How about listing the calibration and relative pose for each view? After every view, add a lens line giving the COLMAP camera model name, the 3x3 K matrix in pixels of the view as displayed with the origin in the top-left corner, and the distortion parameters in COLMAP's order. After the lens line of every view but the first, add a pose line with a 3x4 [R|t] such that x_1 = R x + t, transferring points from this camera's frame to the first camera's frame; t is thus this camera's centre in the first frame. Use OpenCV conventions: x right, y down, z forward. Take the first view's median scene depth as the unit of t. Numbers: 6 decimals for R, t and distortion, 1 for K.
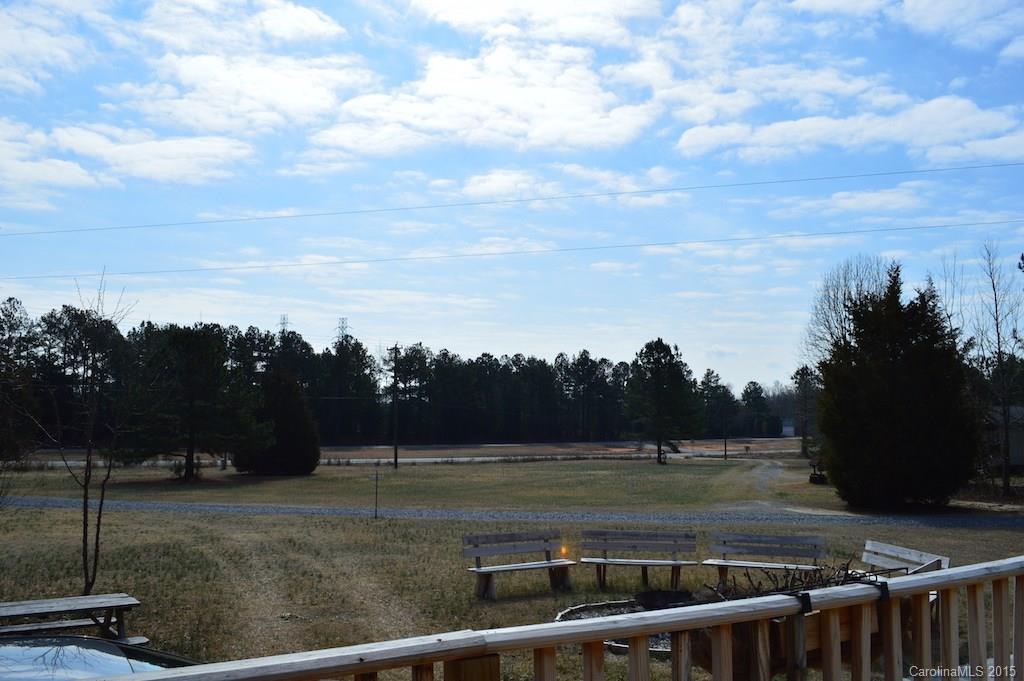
lens RADIAL K [[924.4, 0, 512.0], [0, 924.4, 340.5], [0, 0, 1]] dist [-0.099743, -0.000766]
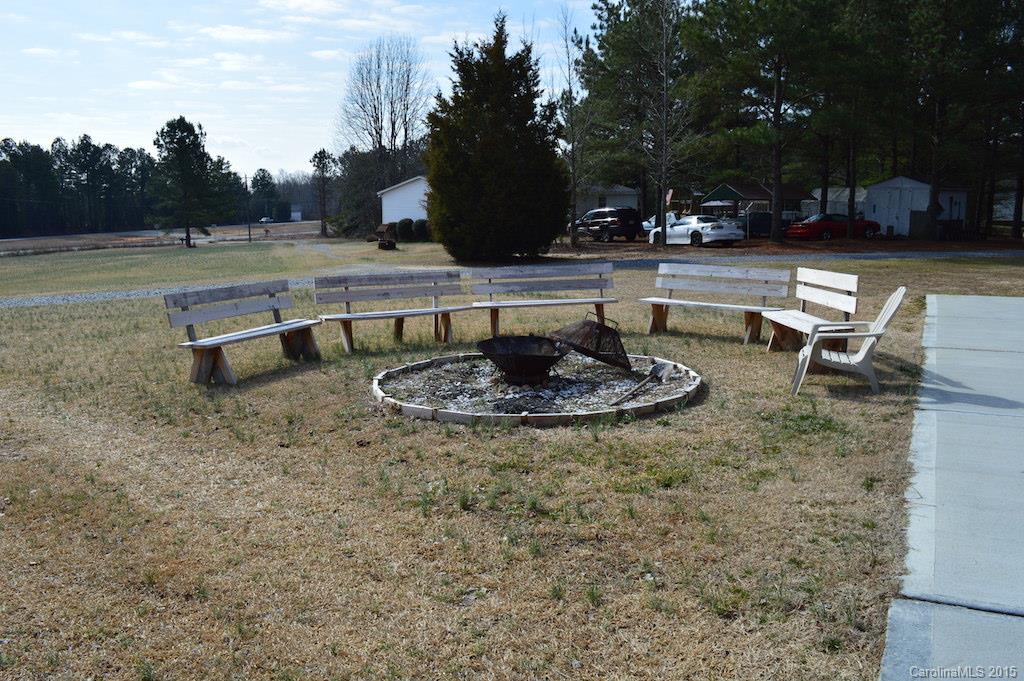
lens RADIAL K [[813.9, 0, 512.0], [0, 813.9, 340.5], [0, 0, 1]] dist [-0.081366, 0.005788]
pose [[0.825421, -0.111845, 0.553328, -0.038437], [-0.021197, 0.973345, 0.228364, 0.026614], [-0.564120, -0.200225, 0.801048, 0.099287]]
